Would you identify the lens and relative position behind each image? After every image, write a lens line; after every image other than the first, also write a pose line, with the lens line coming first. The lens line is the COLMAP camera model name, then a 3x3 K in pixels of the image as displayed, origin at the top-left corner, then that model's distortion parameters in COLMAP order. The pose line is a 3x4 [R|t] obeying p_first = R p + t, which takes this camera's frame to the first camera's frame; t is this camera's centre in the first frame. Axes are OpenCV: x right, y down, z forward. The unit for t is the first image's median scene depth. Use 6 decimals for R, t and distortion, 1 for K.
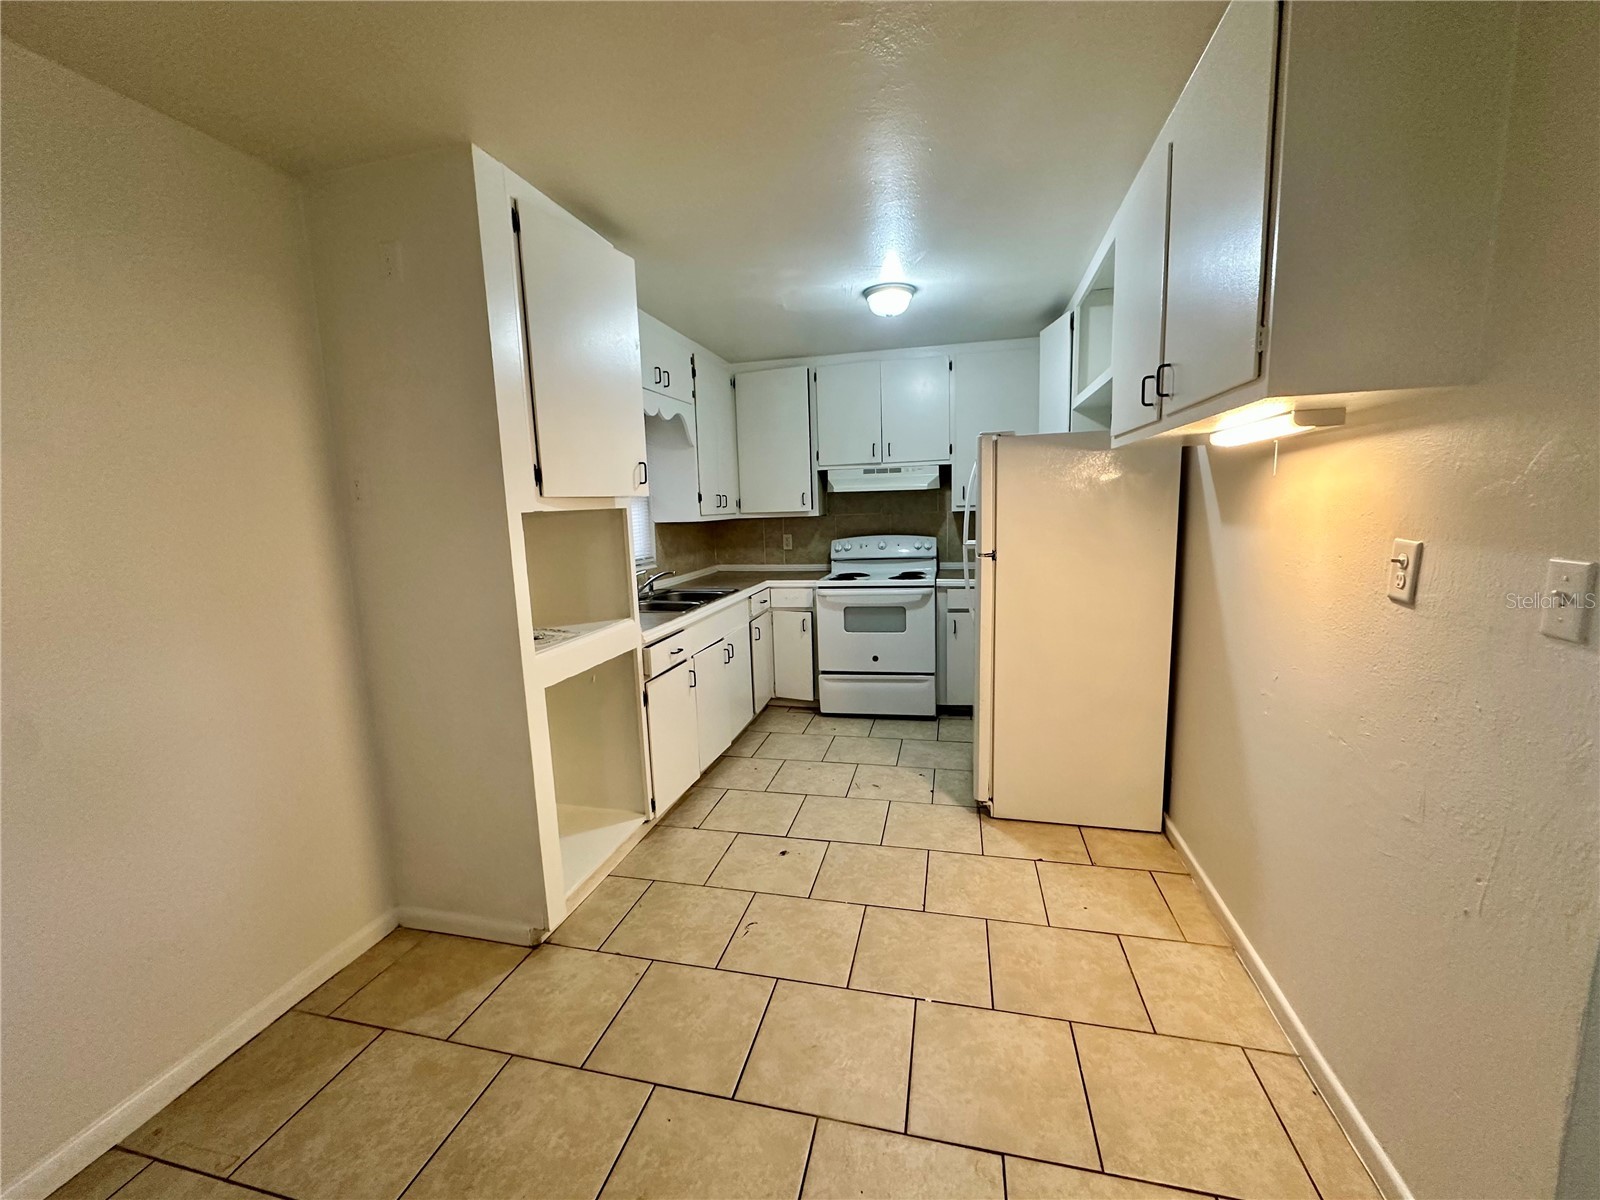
lens RADIAL K [[640.8, 0, 798.2], [0, 640.8, 600.4], [0, 0, 1]] dist [-0.001010, -0.000154]
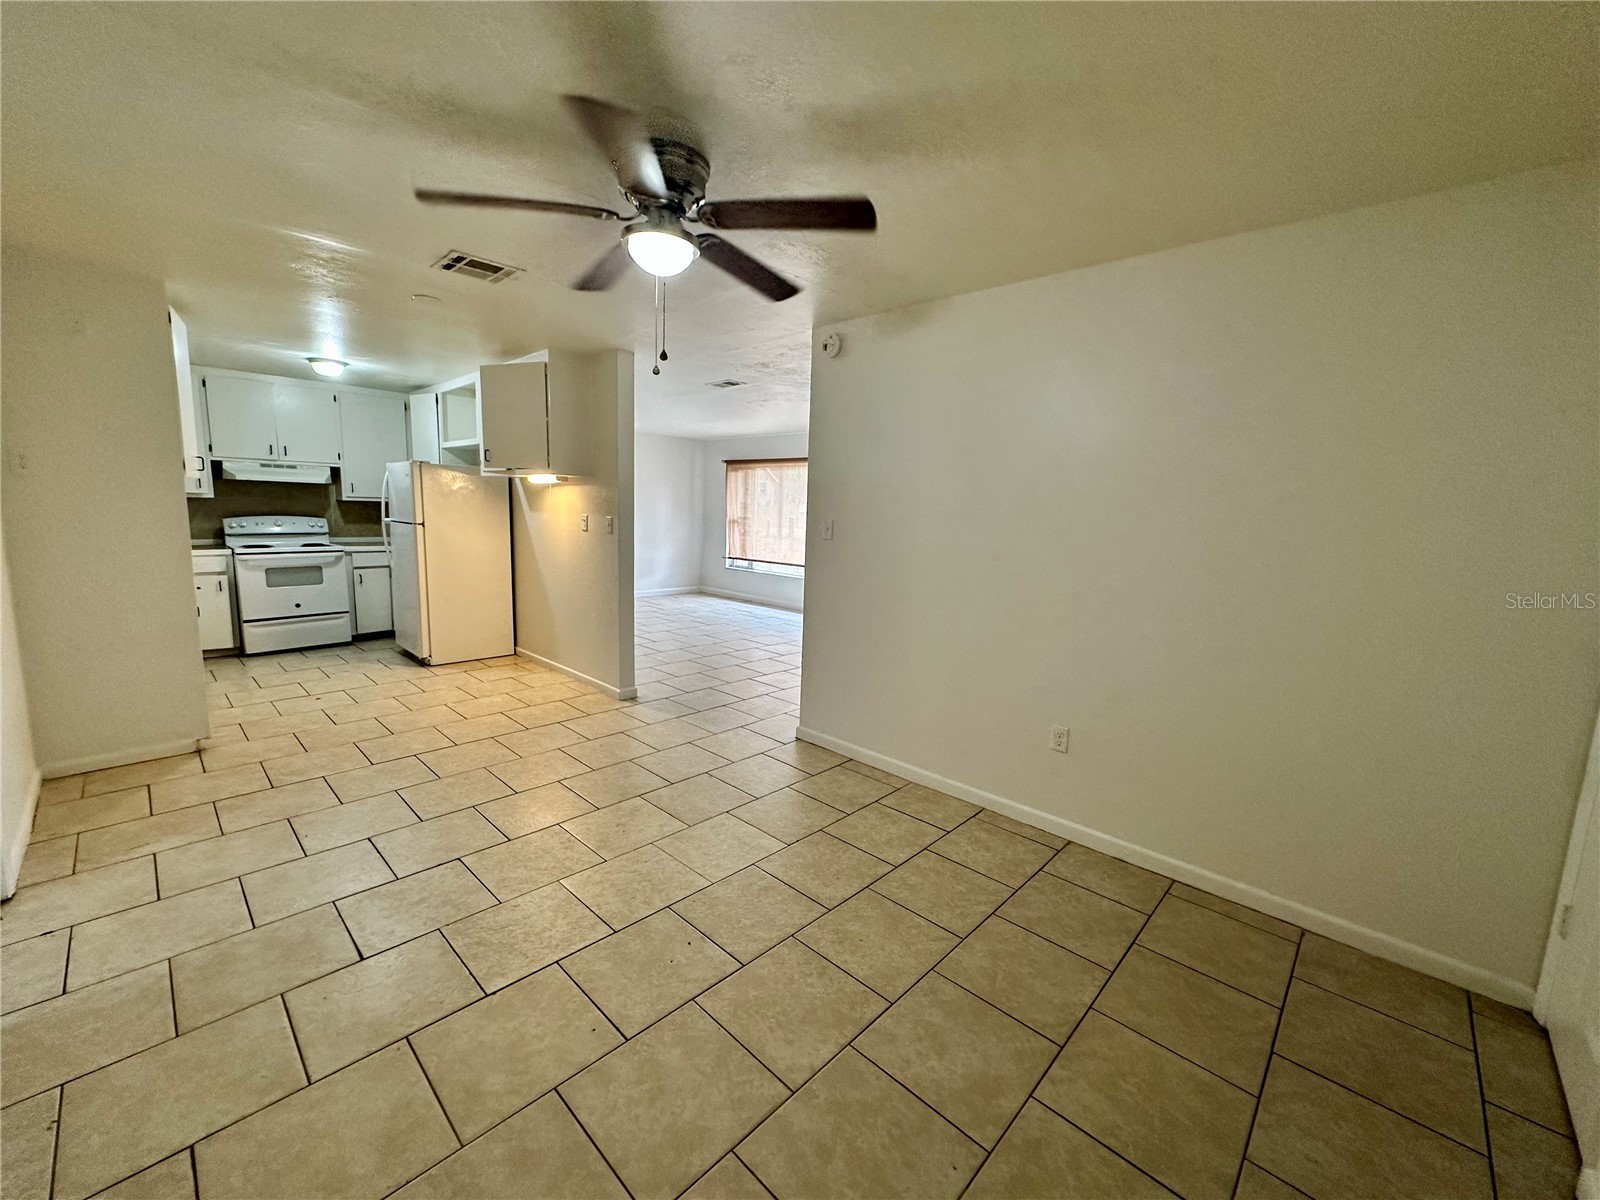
lens RADIAL K [[640.8, 0, 798.2], [0, 640.8, 600.4], [0, 0, 1]] dist [-0.001010, -0.000154]
pose [[0.492856, -0.077139, 0.866685, -0.528165], [0.079734, 0.995875, 0.043295, 0.104961], [-0.866450, 0.047766, 0.496974, -0.590569]]
